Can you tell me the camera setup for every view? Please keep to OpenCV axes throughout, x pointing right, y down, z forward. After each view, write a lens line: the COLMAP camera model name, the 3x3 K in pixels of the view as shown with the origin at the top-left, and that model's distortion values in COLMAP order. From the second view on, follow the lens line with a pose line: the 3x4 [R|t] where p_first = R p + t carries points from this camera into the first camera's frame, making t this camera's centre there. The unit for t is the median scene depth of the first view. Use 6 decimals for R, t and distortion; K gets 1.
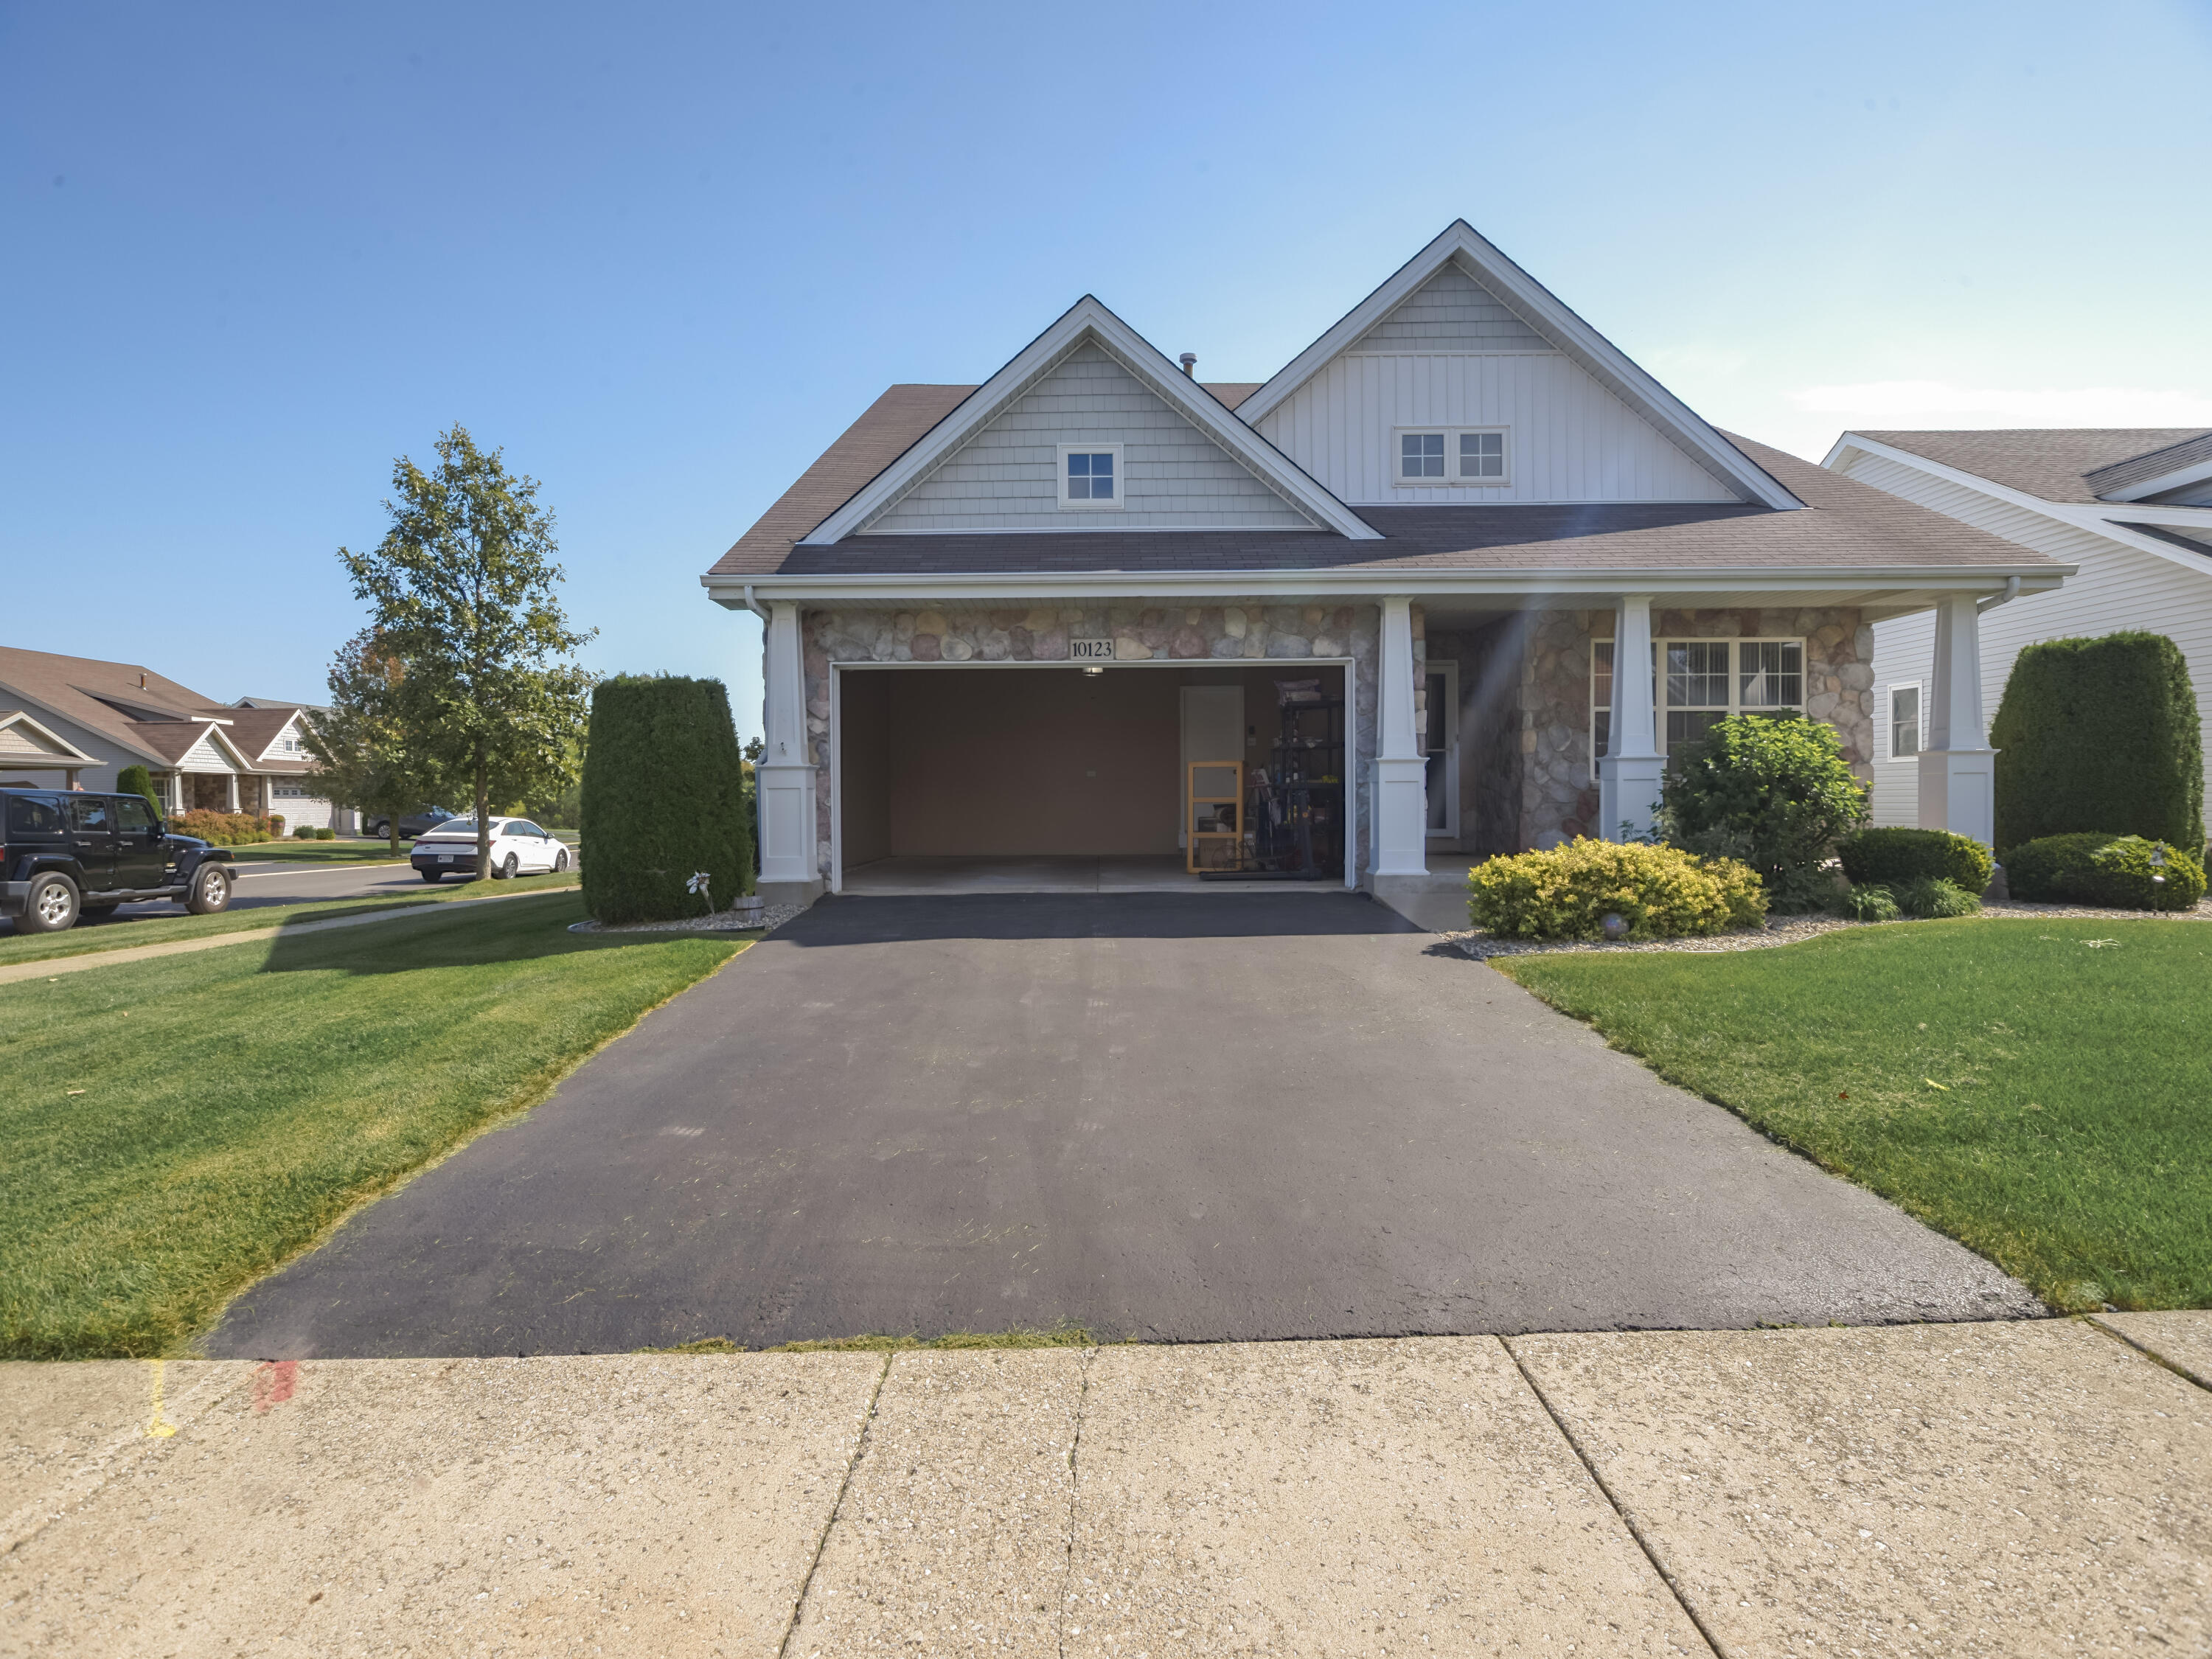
lens RADIAL K [[1252.2, 0, 1100.2], [0, 1252.2, 791.9], [0, 0, 1]] dist [-0.001439, -0.000024]
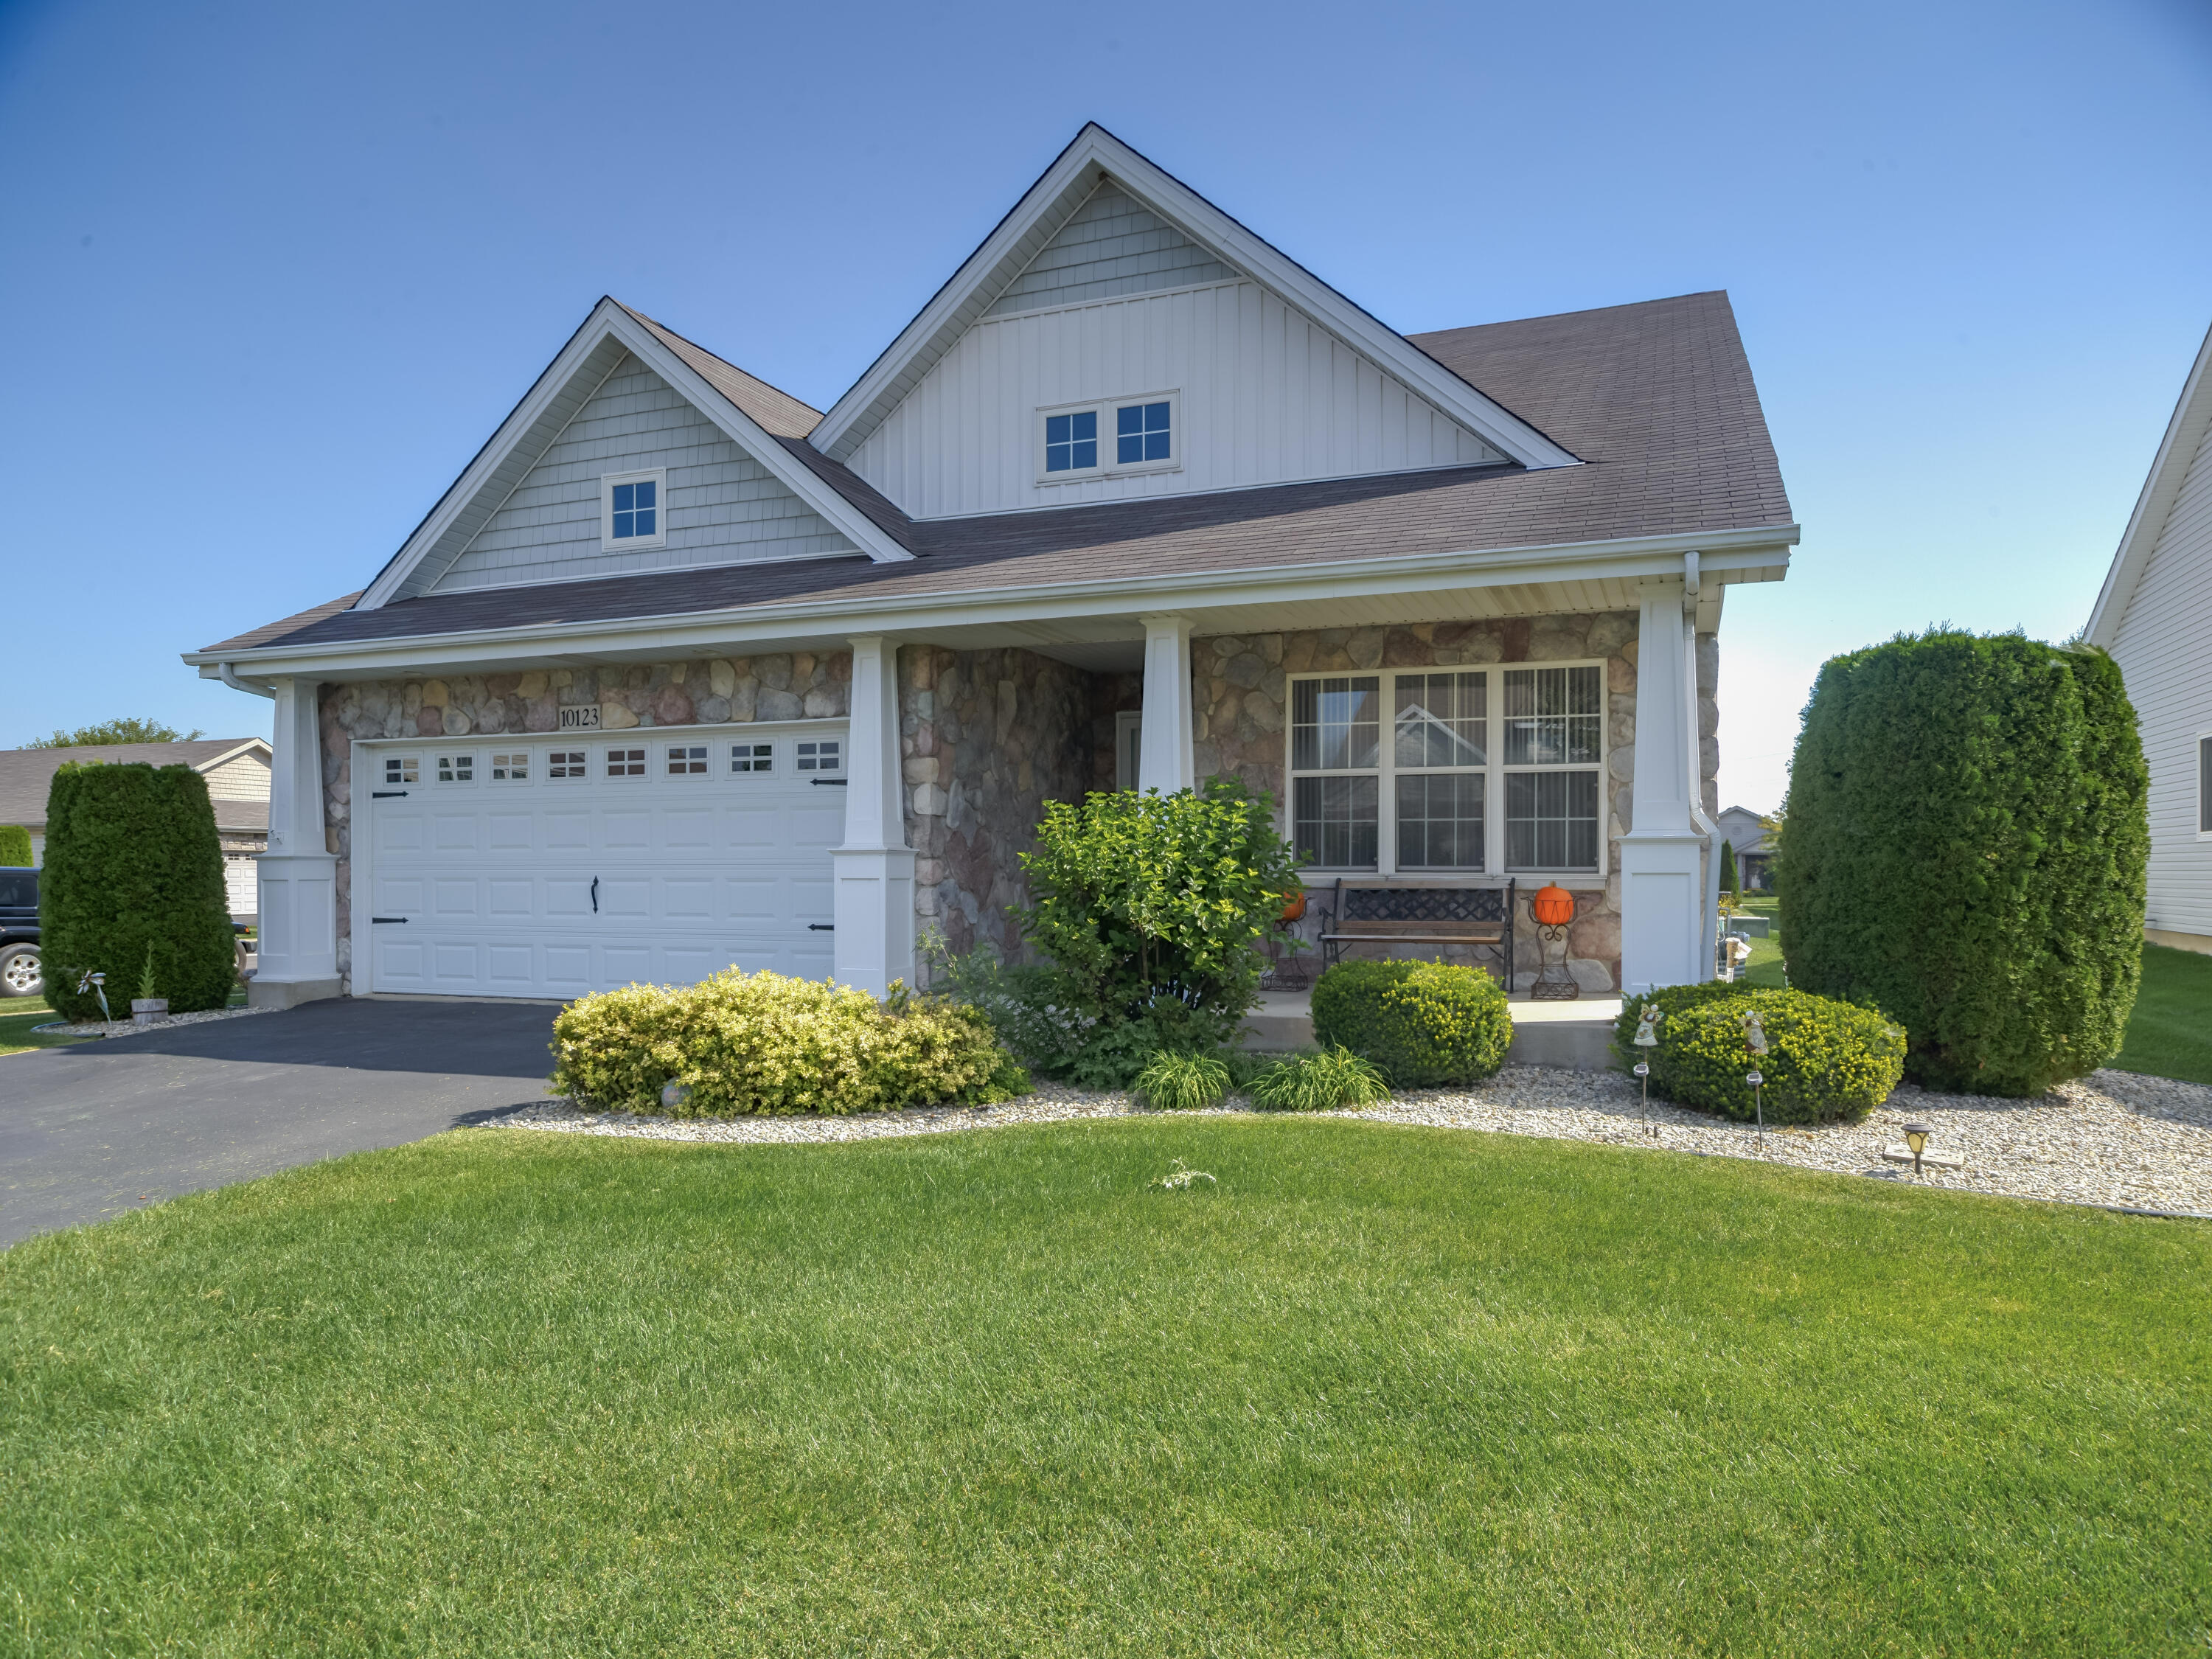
lens RADIAL K [[1457.5, 0, 1106.0], [0, 1457.5, 829.5], [0, 0, 1]] dist [0.004106, 0.004022]
pose [[0.927899, -0.002943, -0.372820, 0.651408], [-0.003302, 0.999865, -0.016113, -0.022645], [0.372817, 0.016182, 0.927764, 0.212018]]
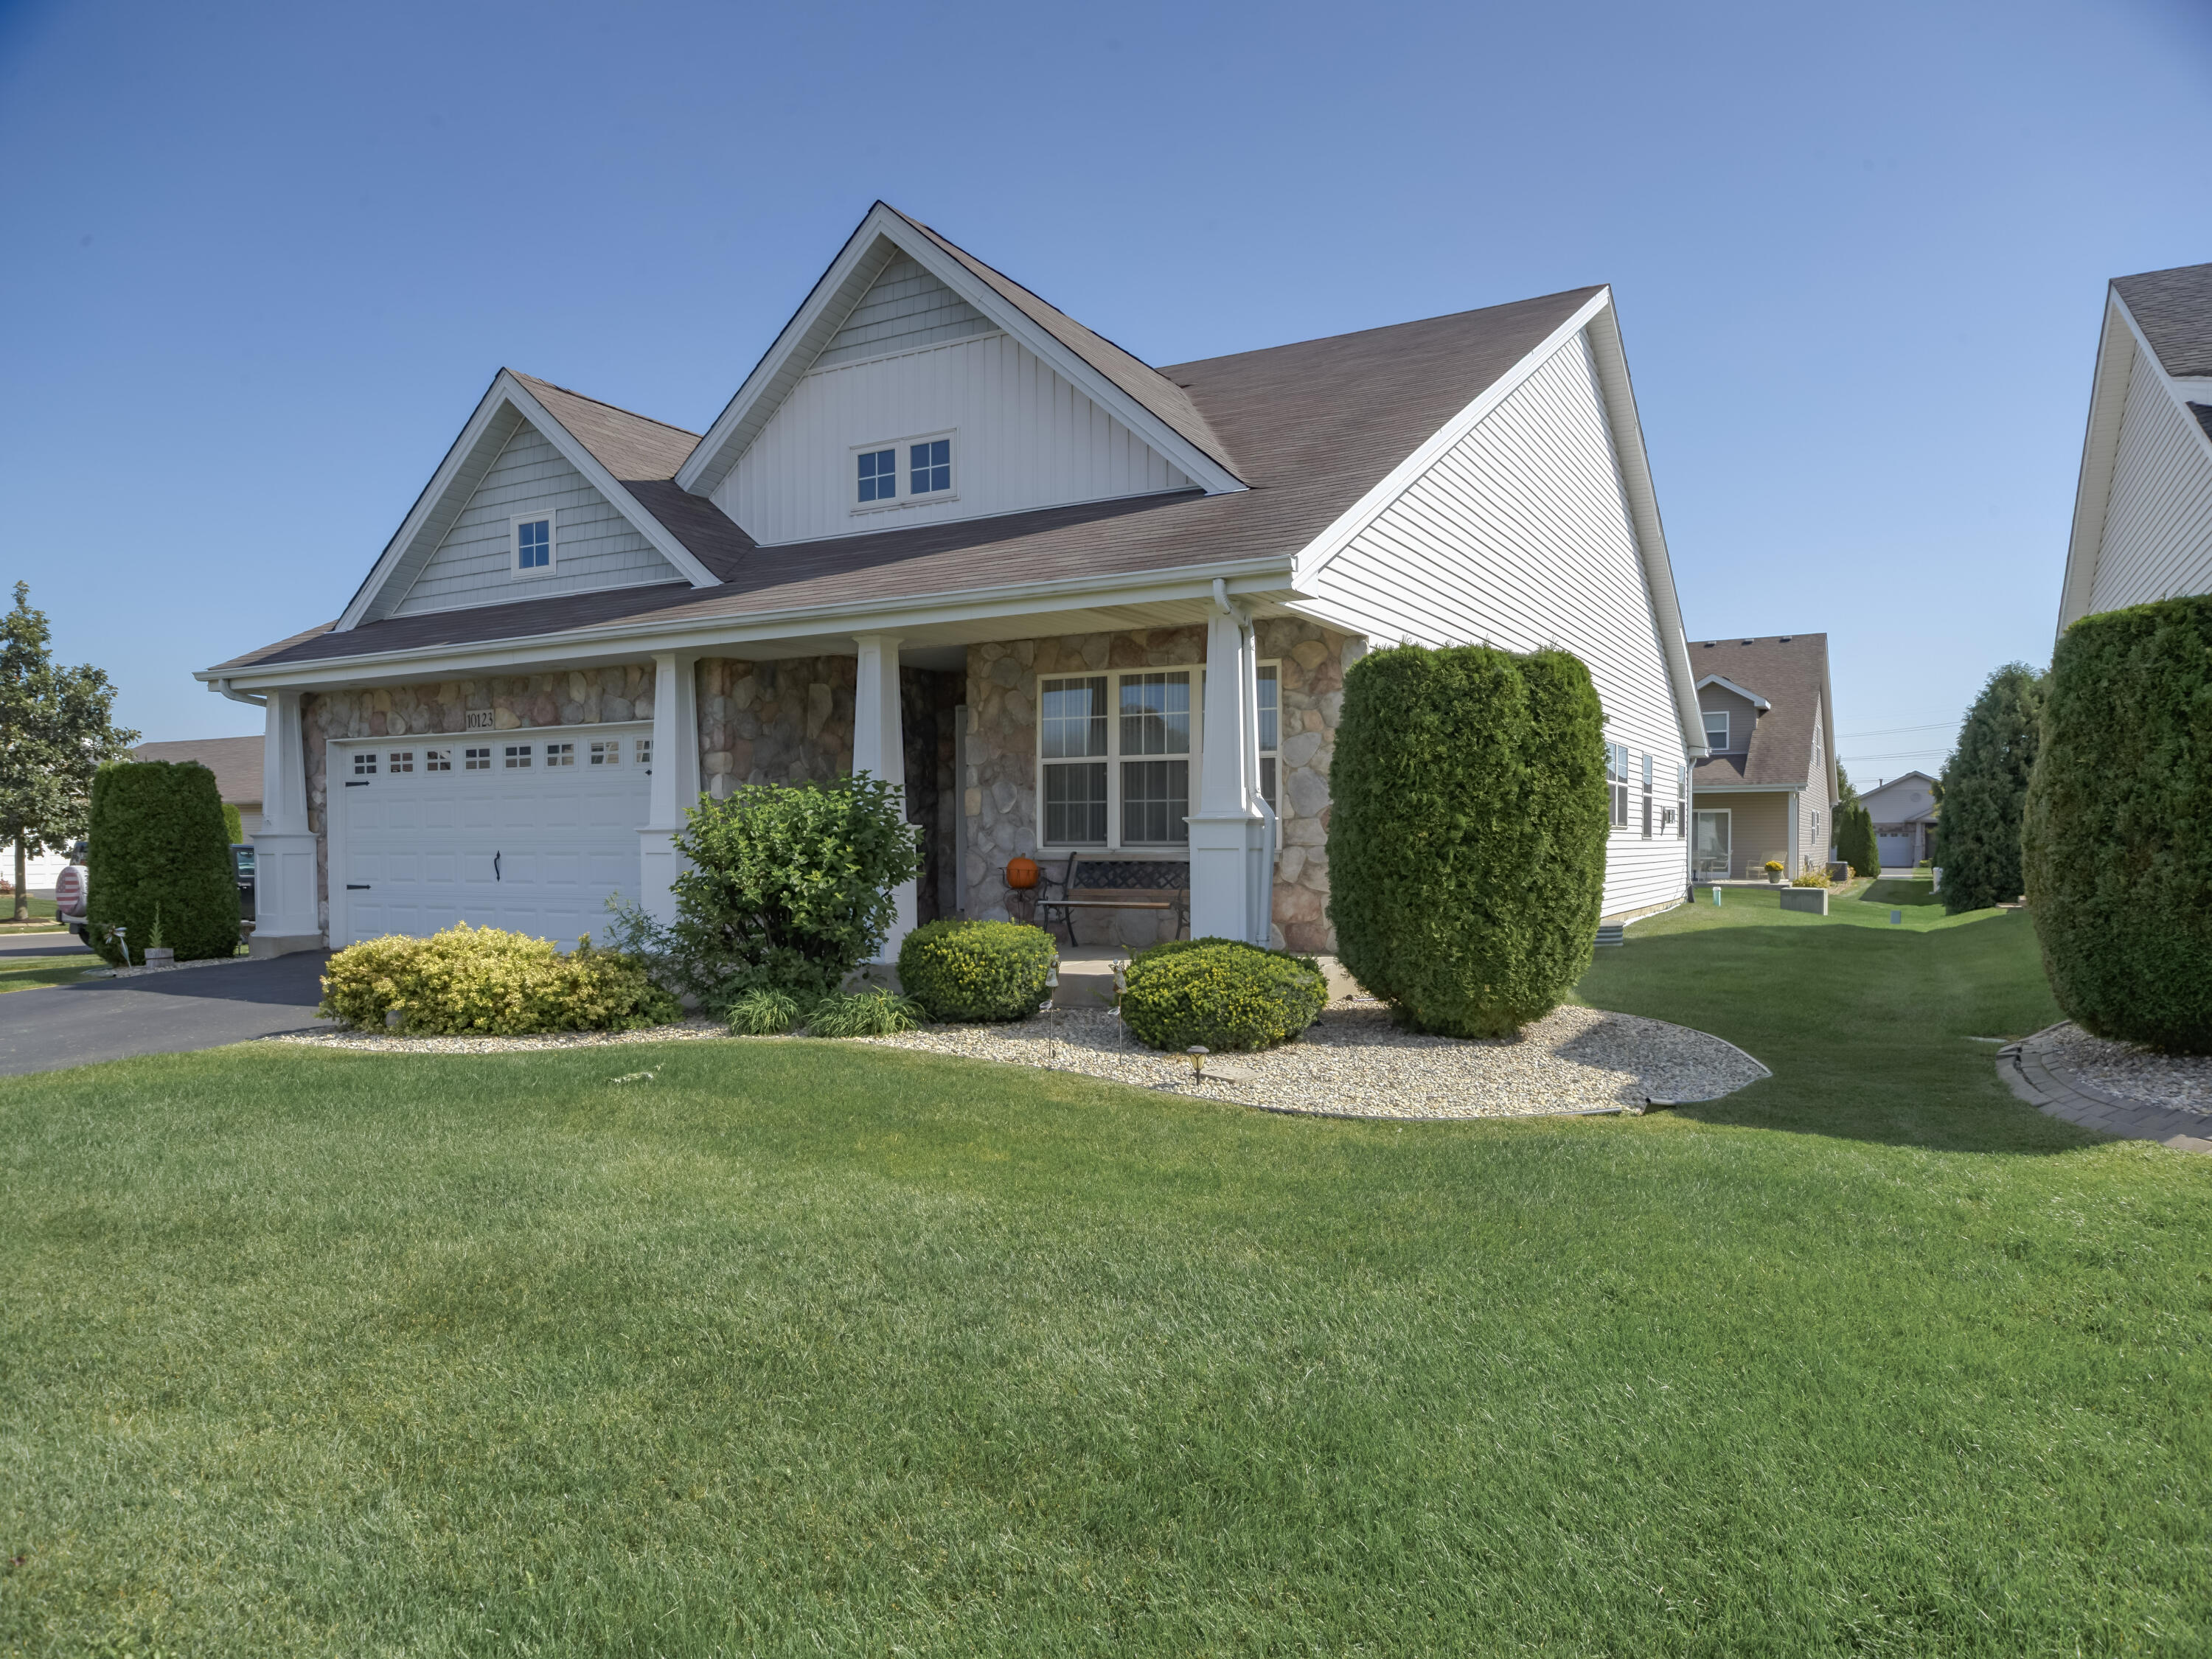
lens RADIAL K [[1457.5, 0, 1106.0], [0, 1457.5, 829.5], [0, 0, 1]] dist [0.004106, 0.004022]
pose [[0.867533, 0.001743, -0.497376, 0.975374], [0.001003, 0.999986, 0.005254, -0.028717], [0.497378, -0.005057, 0.867519, 0.209547]]
